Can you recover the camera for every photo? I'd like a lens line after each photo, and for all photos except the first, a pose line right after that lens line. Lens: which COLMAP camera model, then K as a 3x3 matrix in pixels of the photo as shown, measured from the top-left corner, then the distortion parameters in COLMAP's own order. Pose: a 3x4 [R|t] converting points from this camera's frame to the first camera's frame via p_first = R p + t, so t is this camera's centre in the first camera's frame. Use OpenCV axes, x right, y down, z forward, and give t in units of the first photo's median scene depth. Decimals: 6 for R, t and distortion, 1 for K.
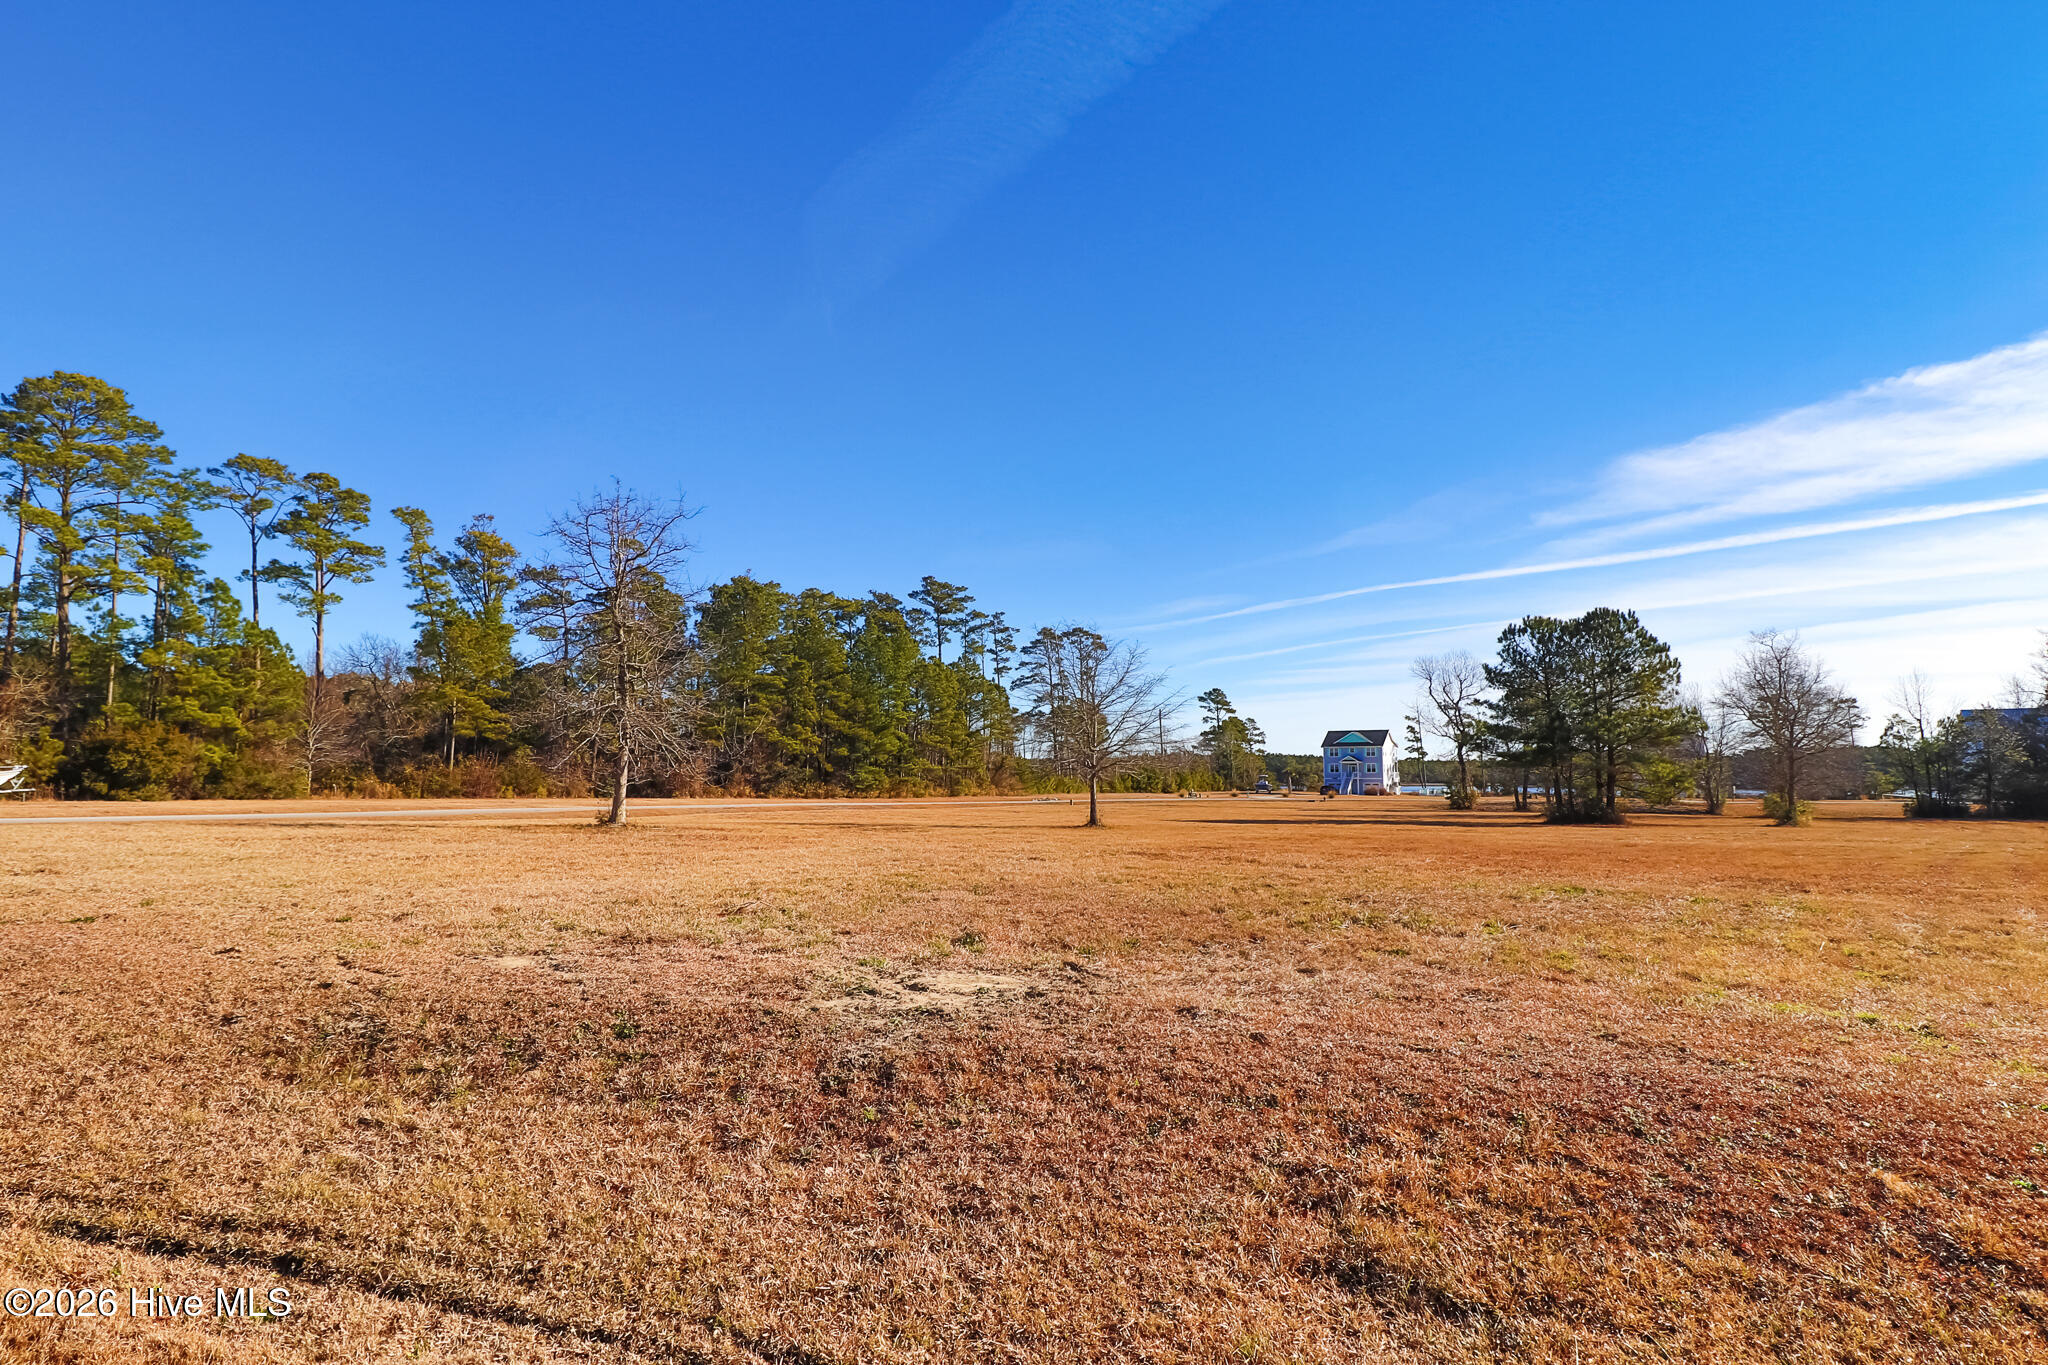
lens RADIAL K [[1063.7, 0, 1024.0], [0, 1063.7, 682.5], [0, 0, 1]] dist [-0.009066, 0.000208]
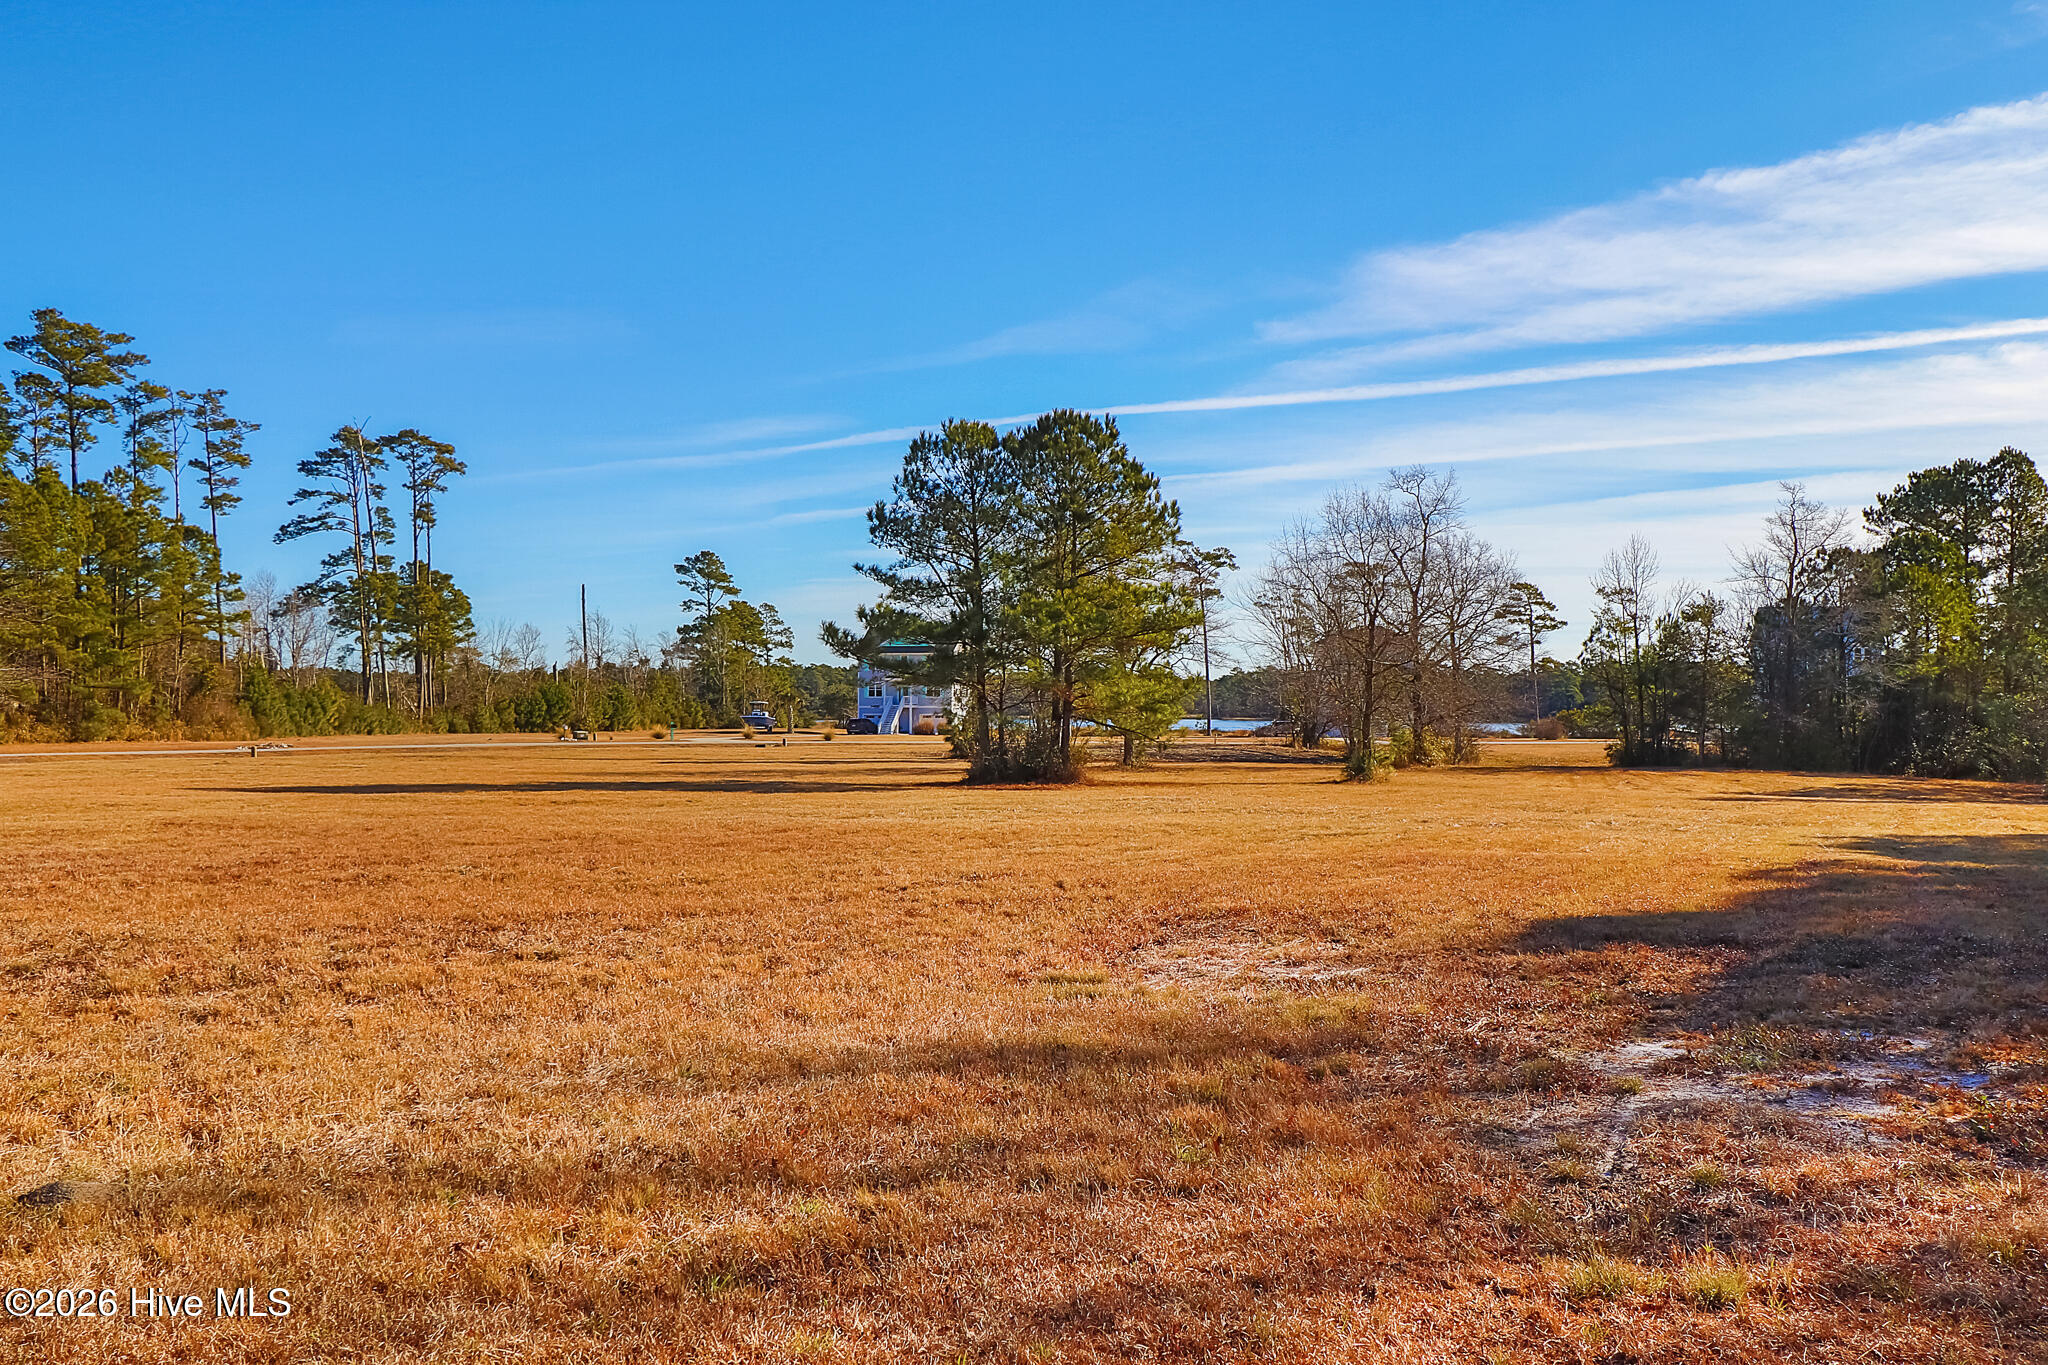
lens RADIAL K [[1799.7, 0, 1024.0], [0, 1799.7, 682.5], [0, 0, 1]] dist [0.013871, -0.008117]
pose [[0.955089, 0.004326, 0.296288, 0.100392], [-0.026837, 0.997047, 0.071954, 0.003091], [-0.295102, -0.076674, 0.952384, 0.028255]]
